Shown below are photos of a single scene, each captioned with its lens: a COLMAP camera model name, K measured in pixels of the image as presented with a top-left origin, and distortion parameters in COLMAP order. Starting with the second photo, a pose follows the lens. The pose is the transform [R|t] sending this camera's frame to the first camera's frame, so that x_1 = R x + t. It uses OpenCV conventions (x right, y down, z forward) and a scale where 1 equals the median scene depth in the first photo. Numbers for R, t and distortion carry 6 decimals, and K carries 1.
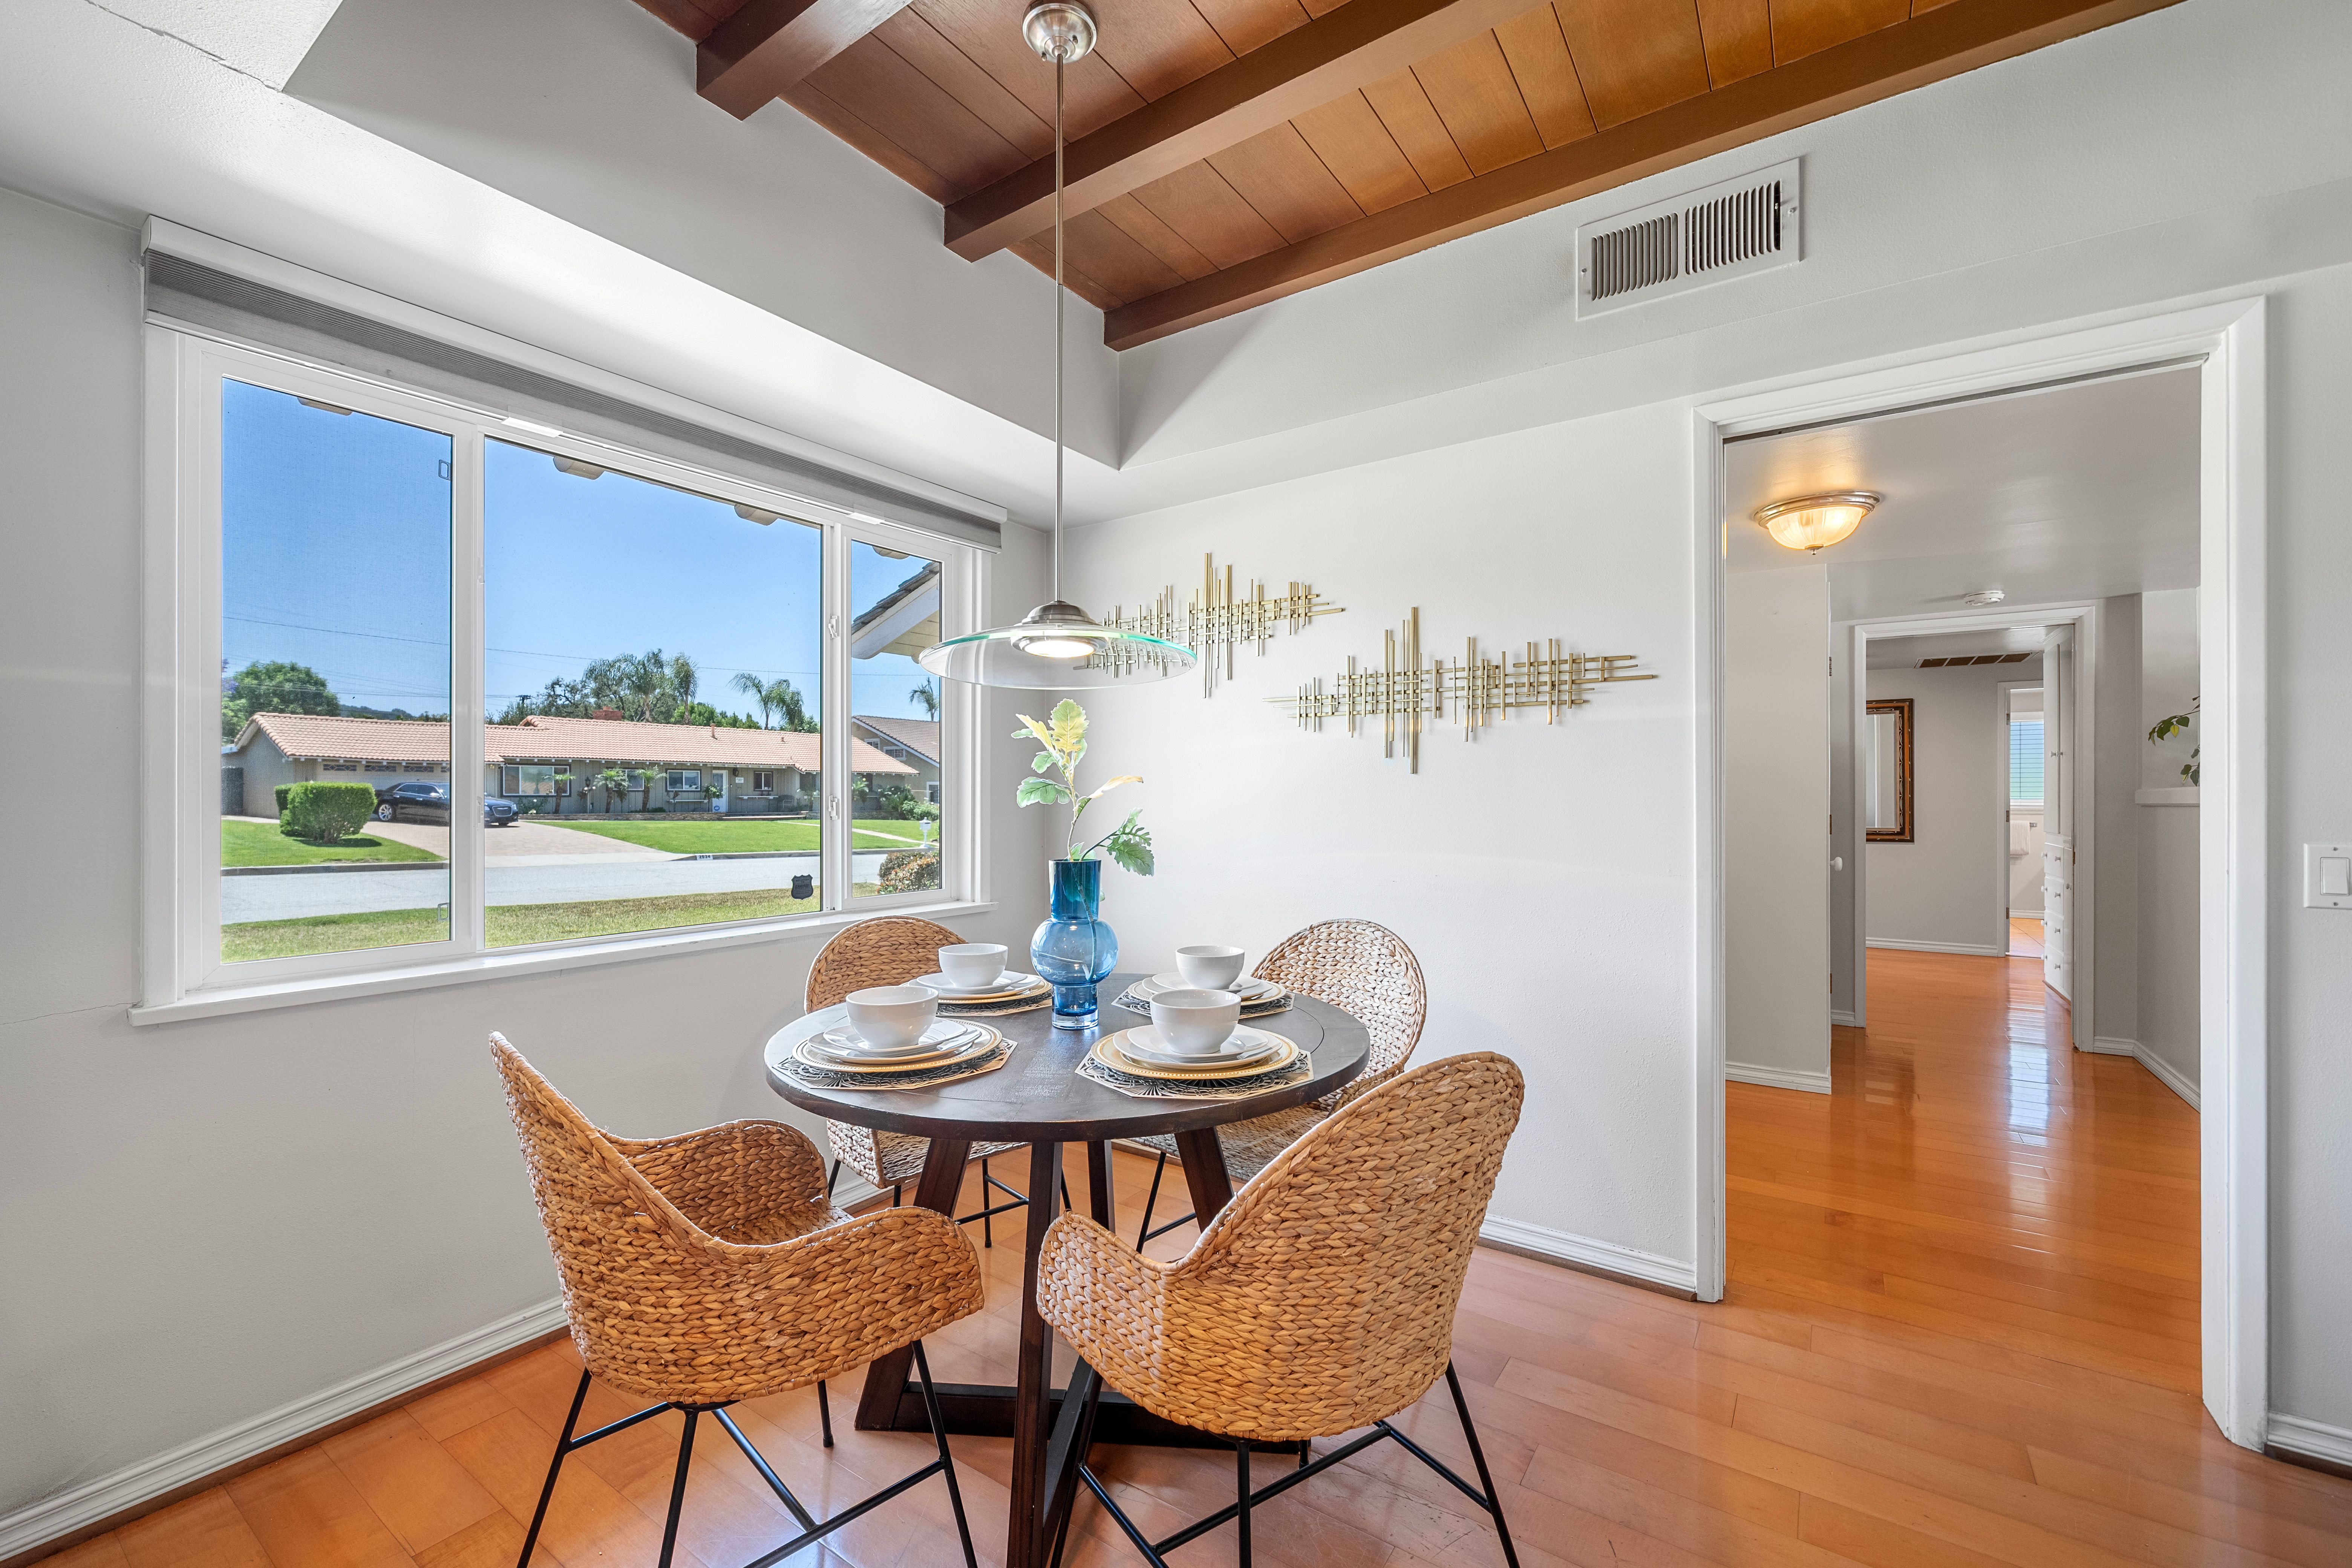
lens RADIAL K [[953.0, 0, 1176.7], [0, 953.0, 797.3], [0, 0, 1]] dist [-0.001544, -0.000128]
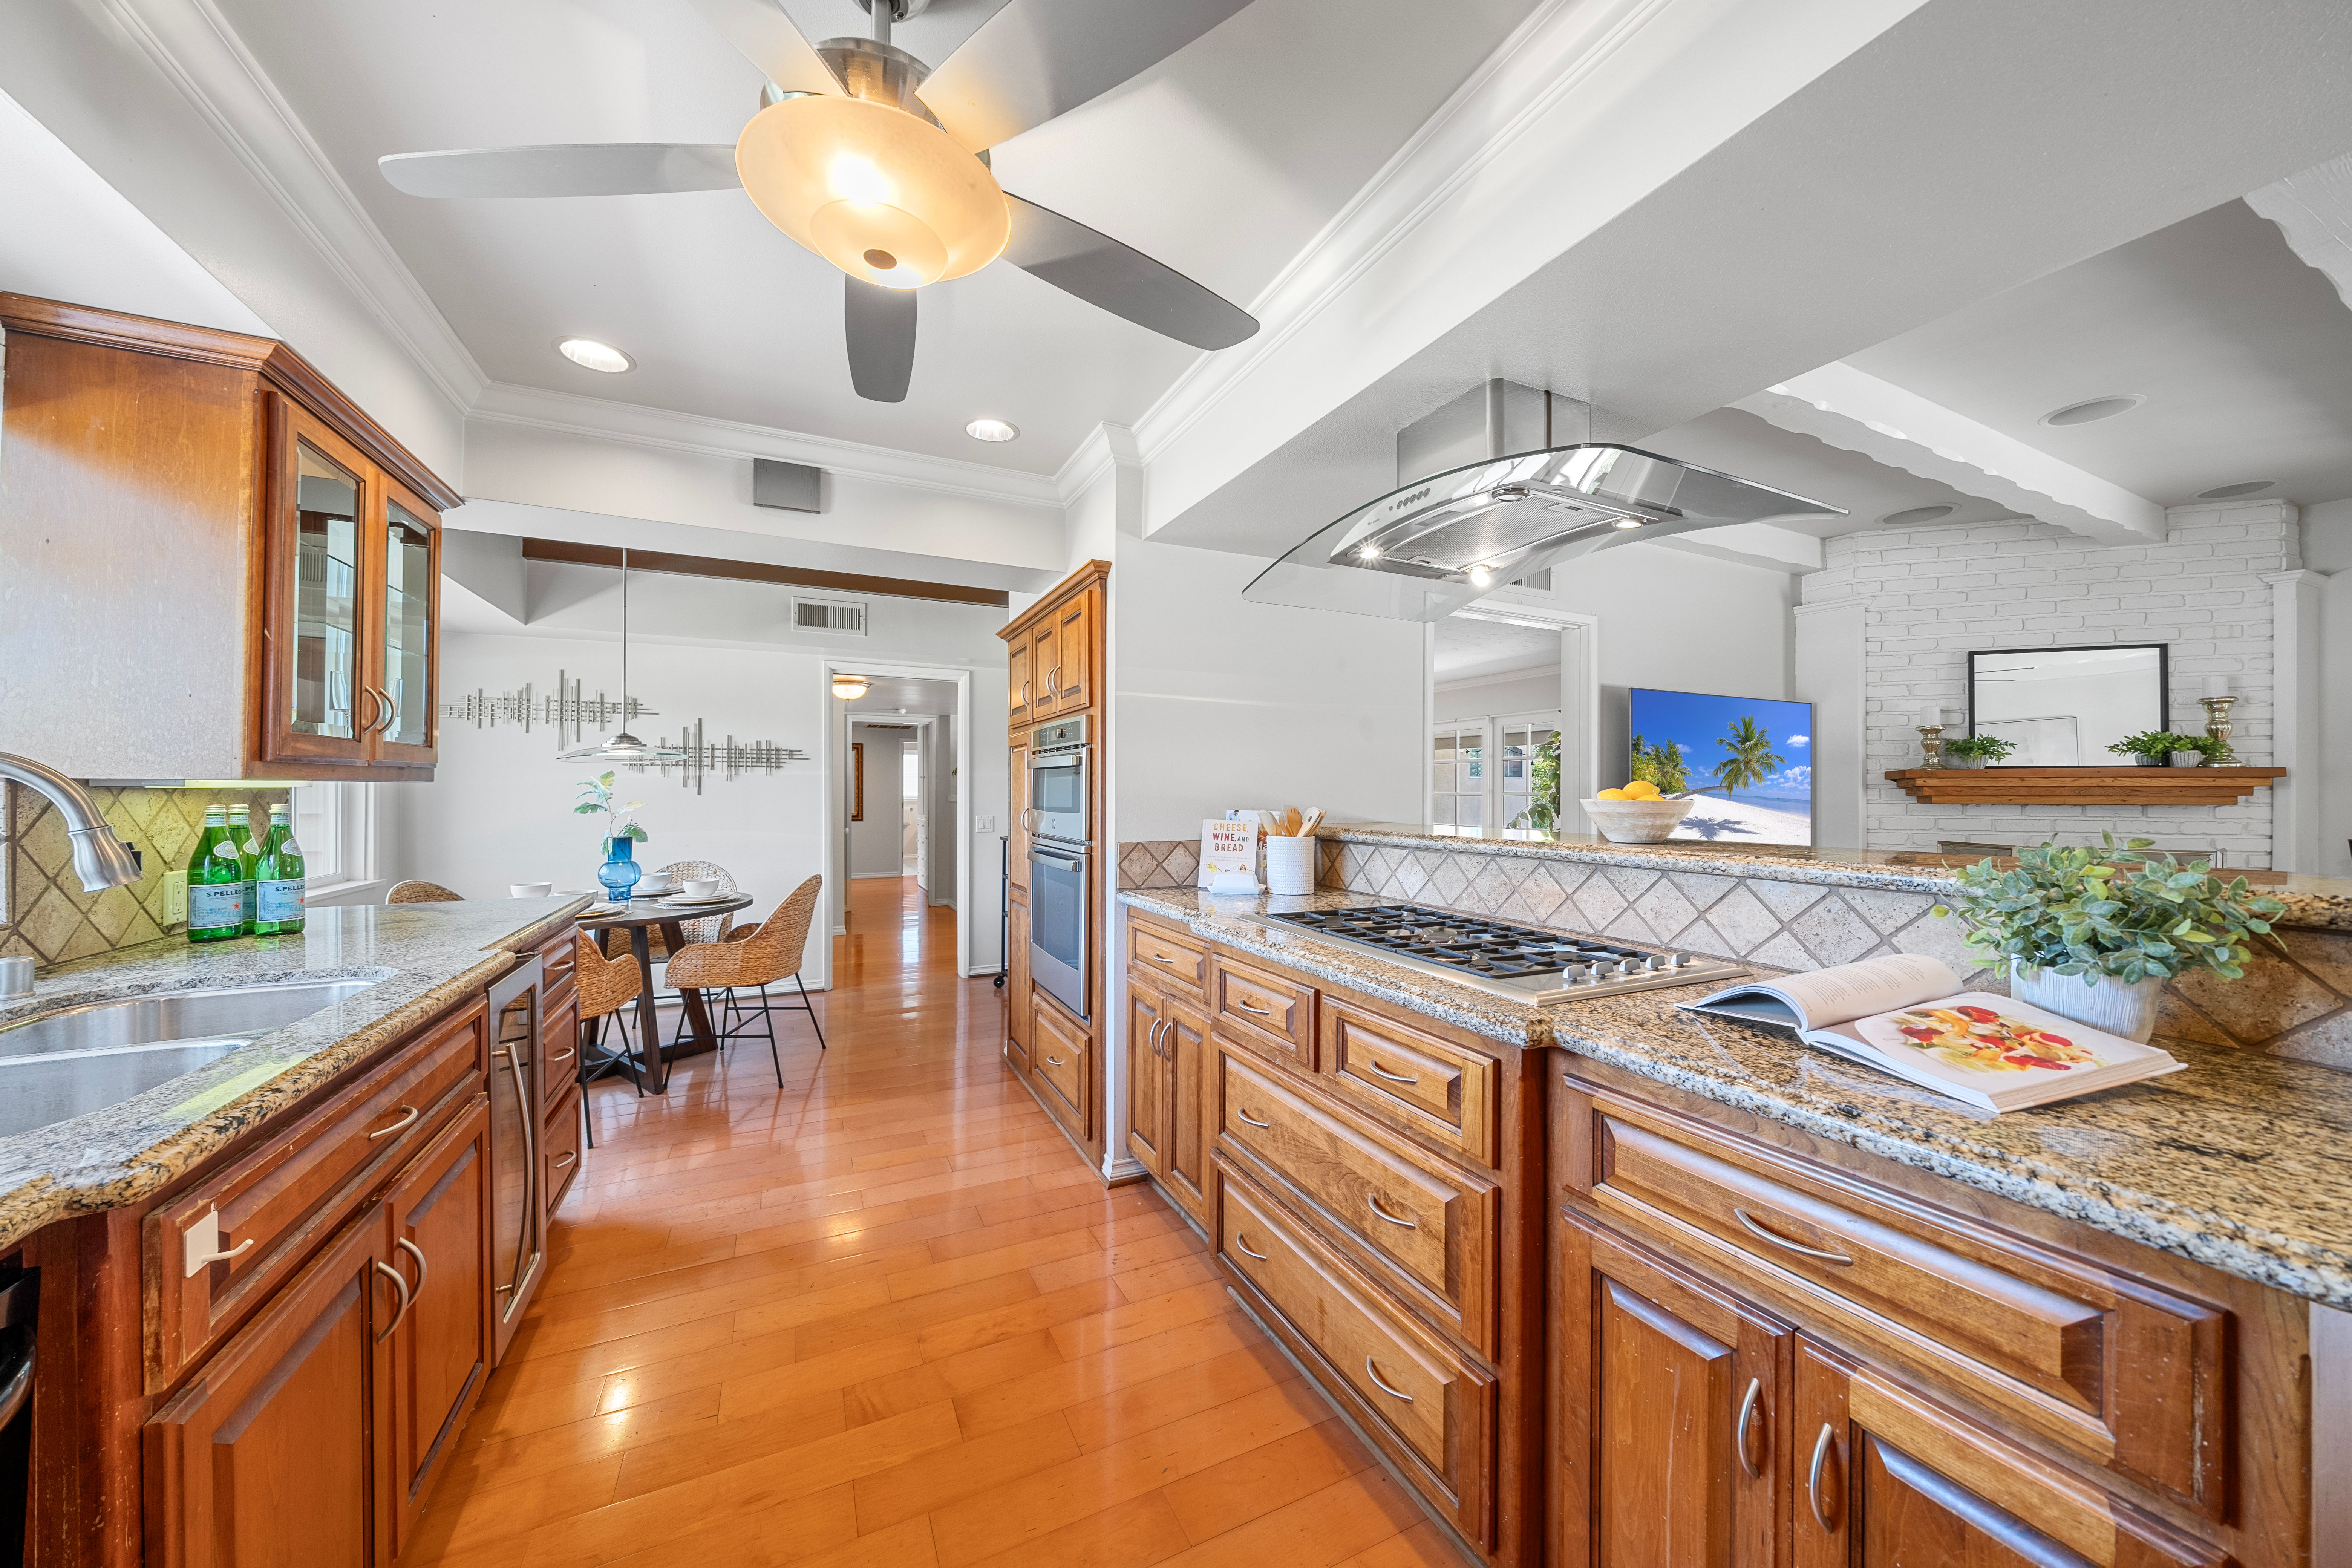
lens RADIAL K [[803.6, 0, 1166.1], [0, 803.6, 785.9], [0, 0, 1]] dist [0.000140, 0.000032]
pose [[0.502187, 0.003562, 0.864752, -0.681233], [-0.000618, 0.999993, -0.003760, -0.033712], [-0.864759, 0.001354, 0.502186, -0.713228]]
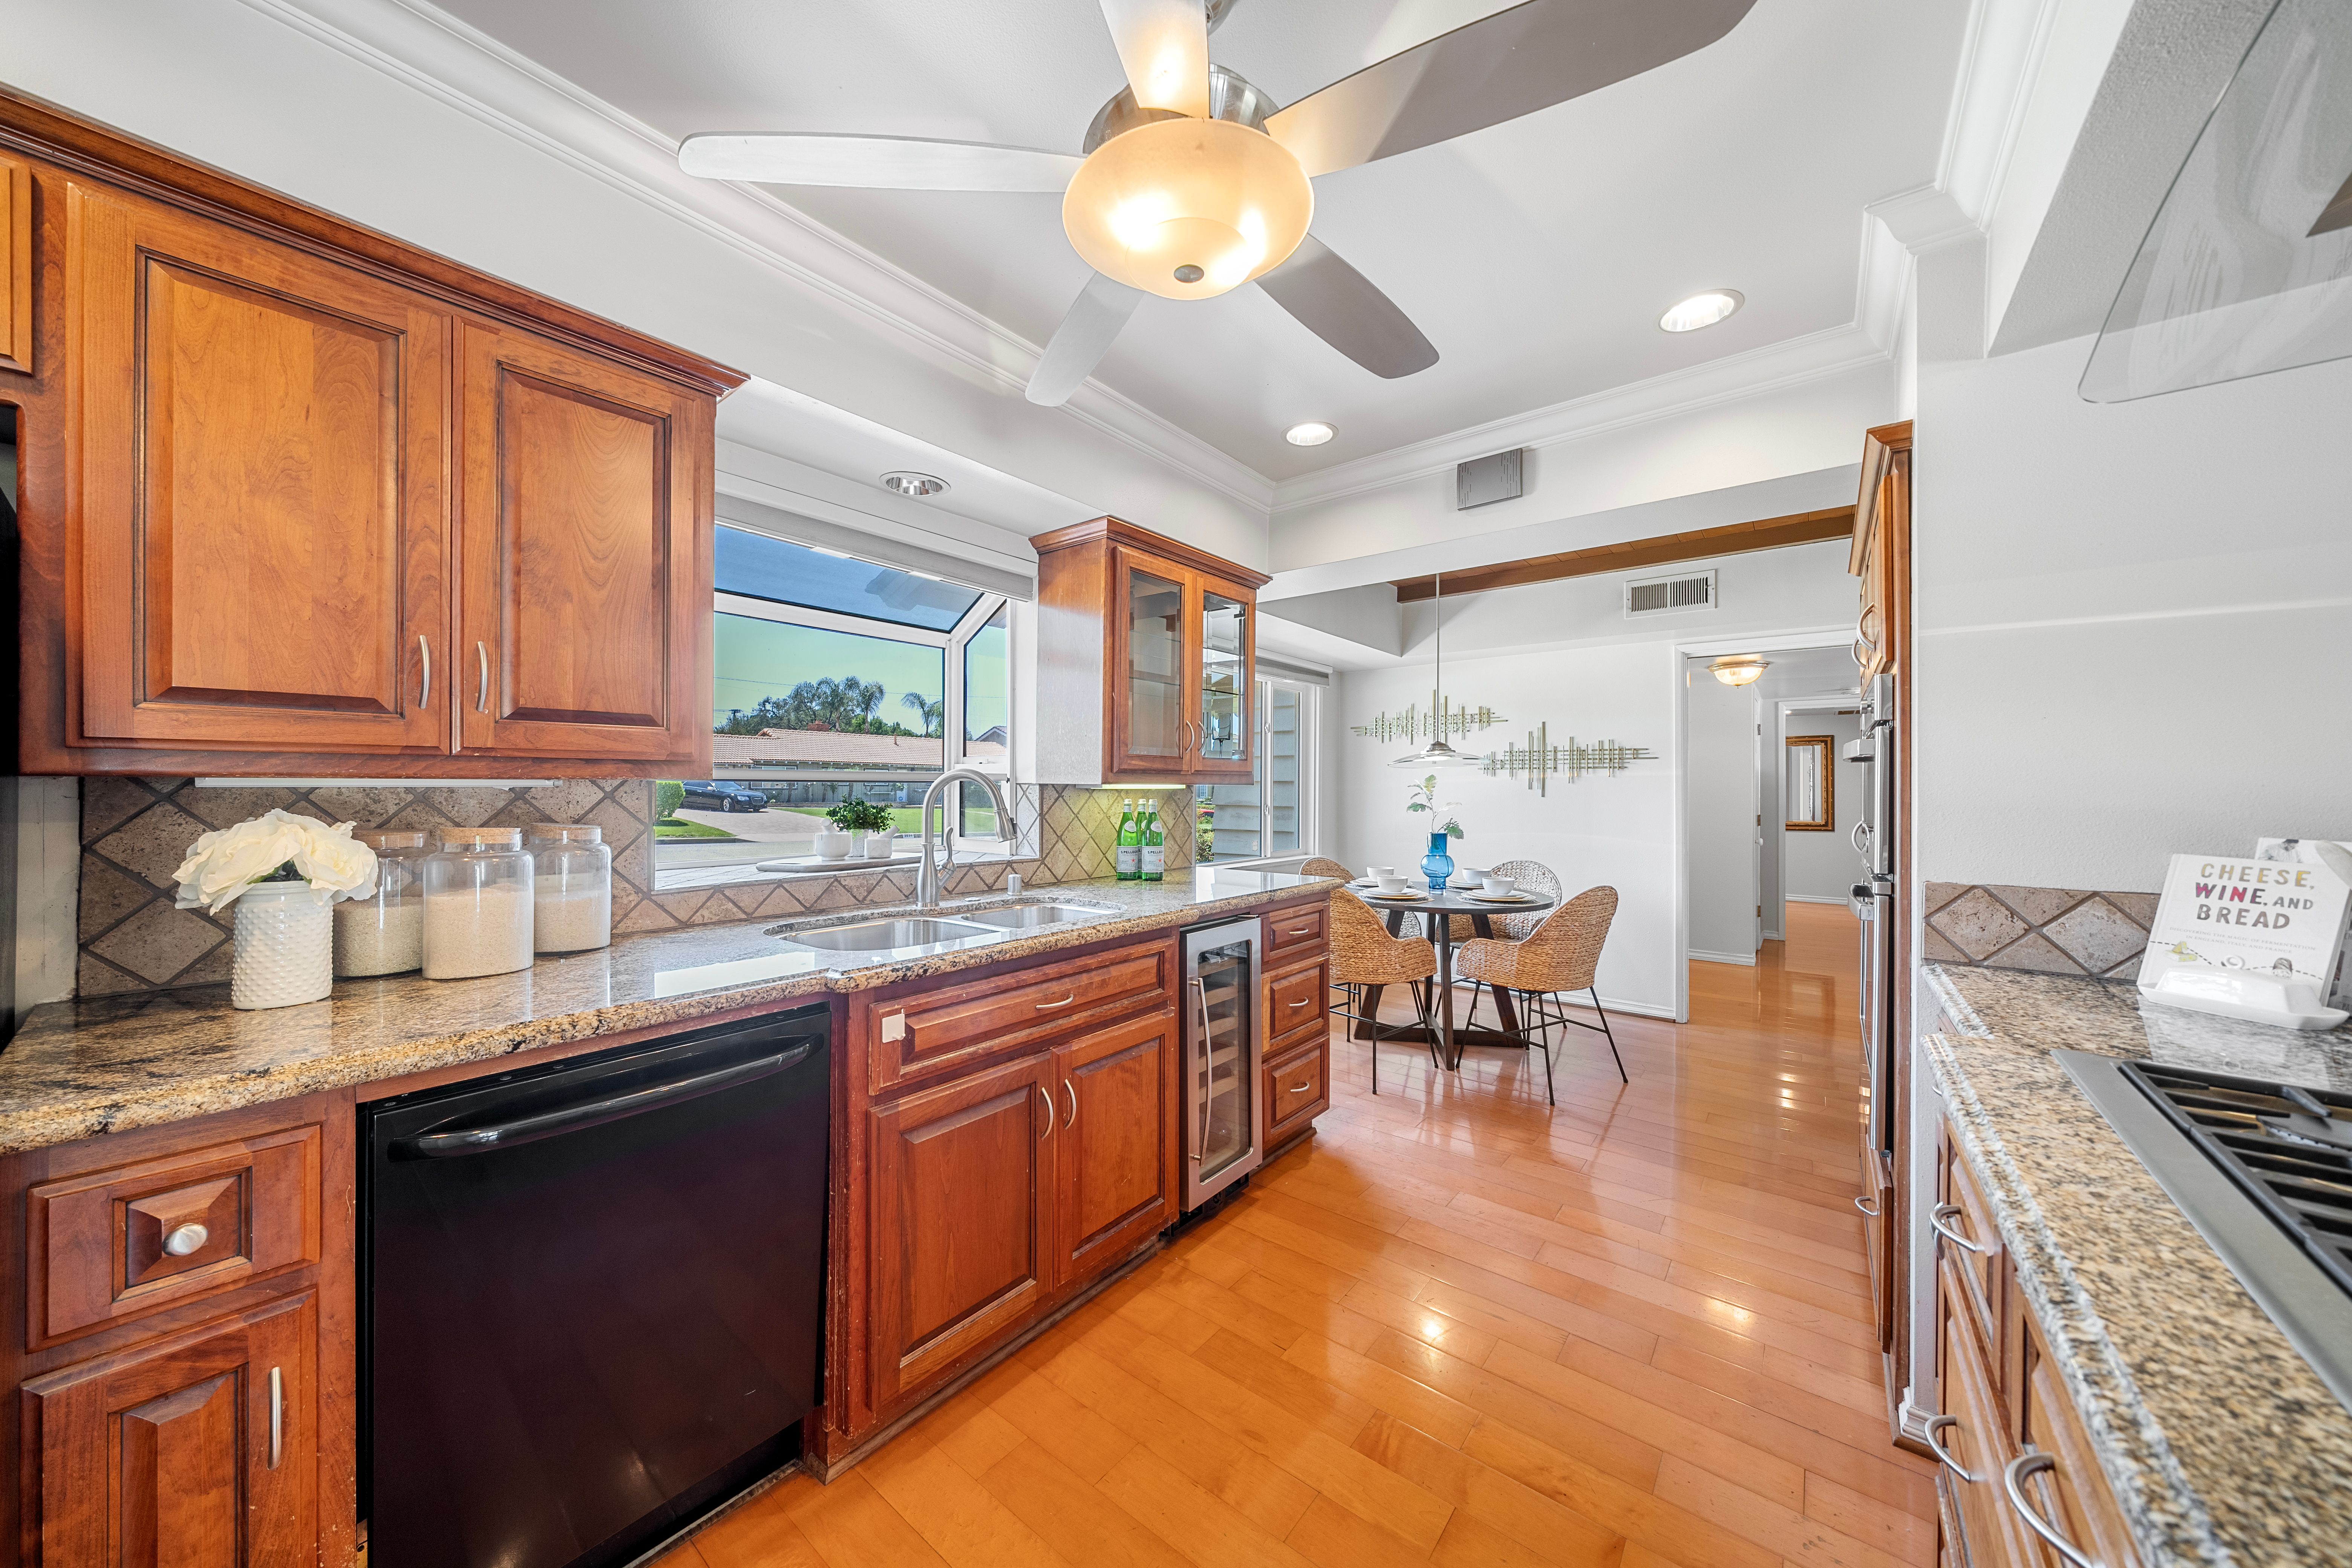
lens RADIAL K [[803.6, 0, 1166.1], [0, 803.6, 785.9], [0, 0, 1]] dist [0.000140, 0.000032]
pose [[0.996914, 0.003136, -0.078441, -0.407124], [-0.003471, 0.999985, -0.004135, -0.033930], [0.078427, 0.004395, 0.996910, -0.792929]]
